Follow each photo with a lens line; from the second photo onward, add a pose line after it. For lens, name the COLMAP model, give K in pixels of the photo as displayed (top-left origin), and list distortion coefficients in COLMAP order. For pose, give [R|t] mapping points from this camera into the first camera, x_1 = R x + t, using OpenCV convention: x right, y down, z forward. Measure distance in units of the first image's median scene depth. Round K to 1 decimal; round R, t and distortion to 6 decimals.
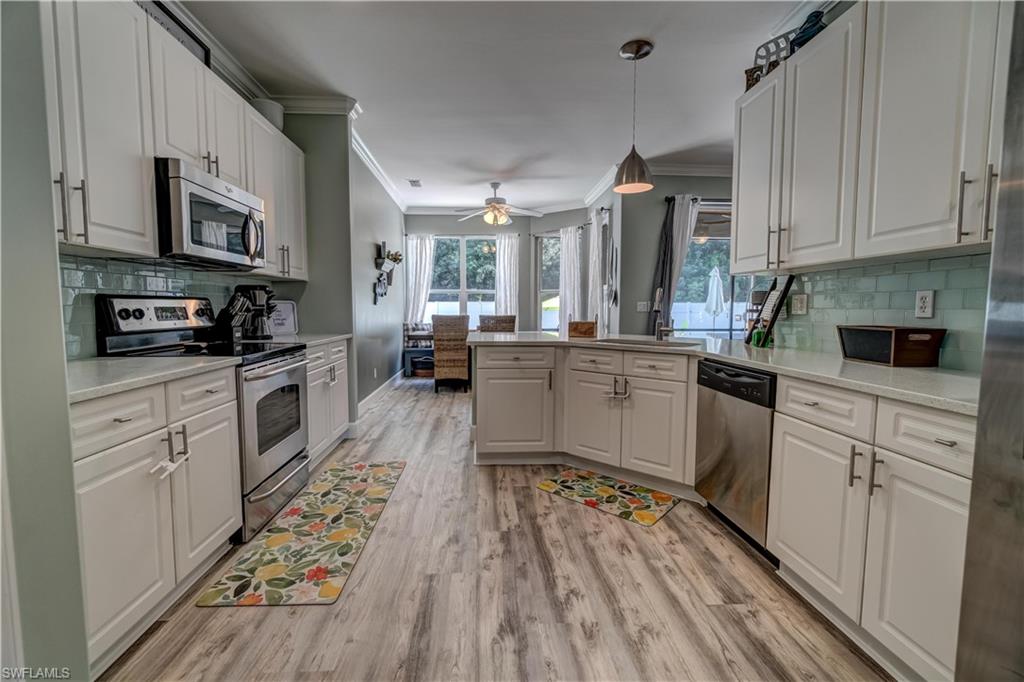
lens RADIAL K [[441.2, 0, 504.7], [0, 441.2, 340.0], [0, 0, 1]] dist [-0.003287, 0.000037]
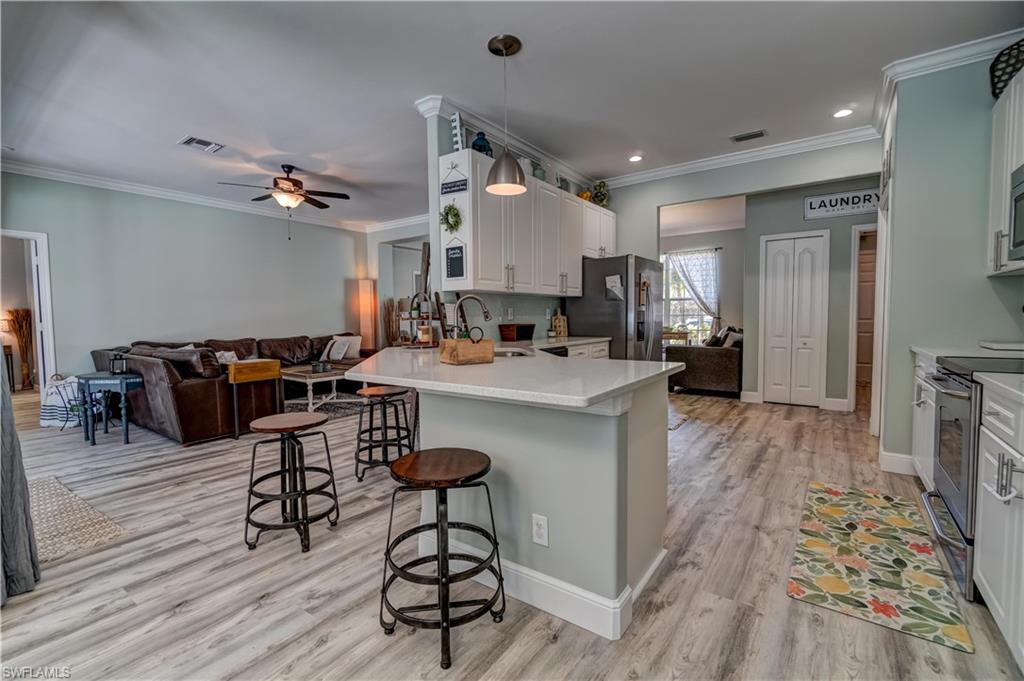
lens RADIAL K [[441.2, 0, 504.7], [0, 441.2, 339.5], [0, 0, 1]] dist [-0.003287, 0.000037]
pose [[-0.767168, -0.029479, 0.640769, -0.400626], [0.055893, 0.992072, 0.112559, -0.166259], [-0.639006, 0.122166, -0.759438, 2.180274]]
